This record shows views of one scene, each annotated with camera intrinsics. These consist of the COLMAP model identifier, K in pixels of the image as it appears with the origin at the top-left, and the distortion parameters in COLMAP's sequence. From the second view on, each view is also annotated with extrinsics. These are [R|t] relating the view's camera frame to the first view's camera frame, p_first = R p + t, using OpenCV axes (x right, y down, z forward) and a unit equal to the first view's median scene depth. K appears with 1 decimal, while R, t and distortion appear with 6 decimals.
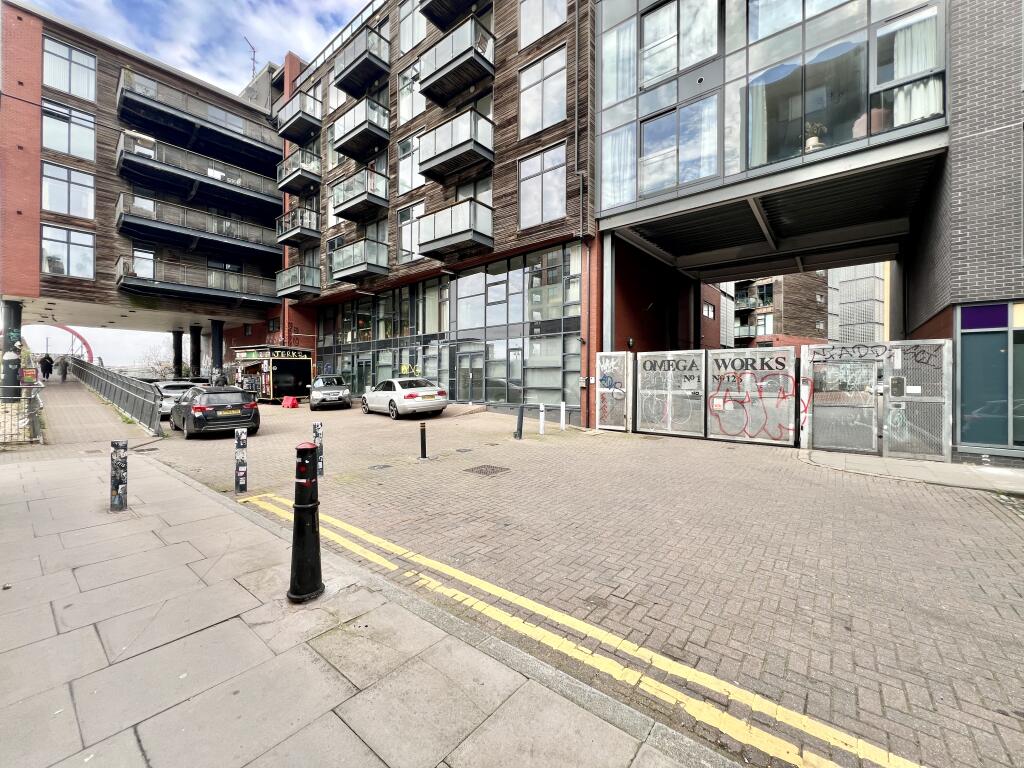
lens RADIAL K [[413.7, 0, 506.5], [0, 413.7, 380.2], [0, 0, 1]] dist [-0.000430, 0.000462]
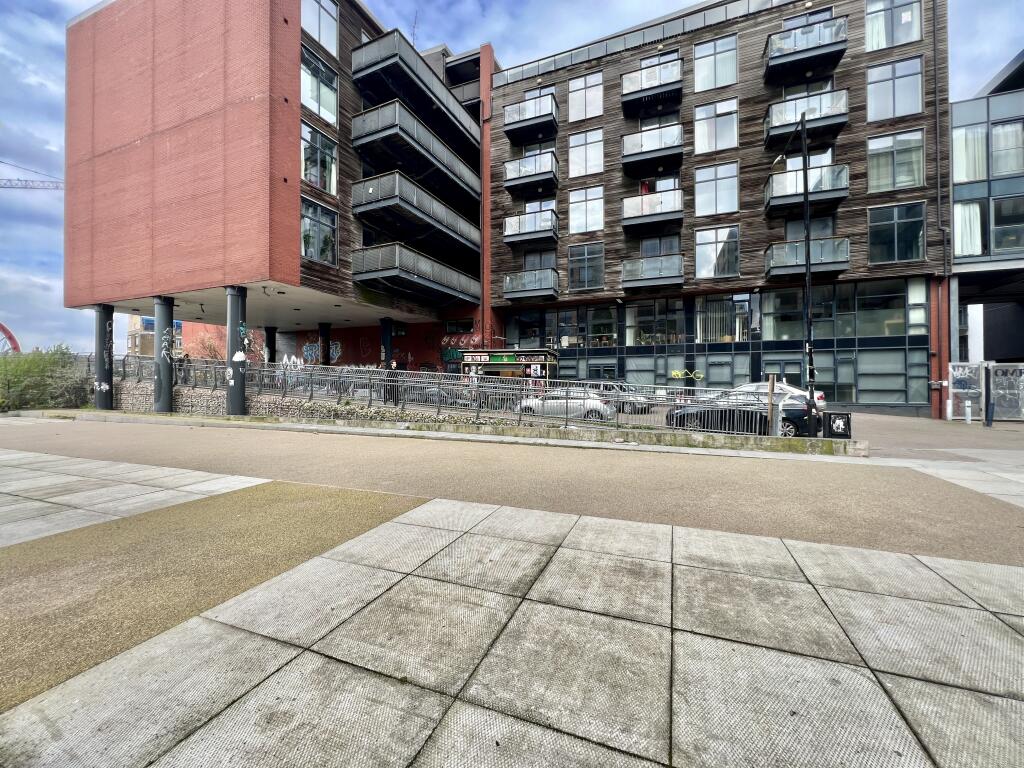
lens RADIAL K [[413.7, 0, 517.2], [0, 413.7, 381.4], [0, 0, 1]] dist [-0.000430, 0.000462]
pose [[0.952844, -0.003473, 0.303440, -1.515219], [0.005246, 0.999974, -0.005029, -0.007600], [-0.303414, 0.006383, 0.952837, 0.144585]]
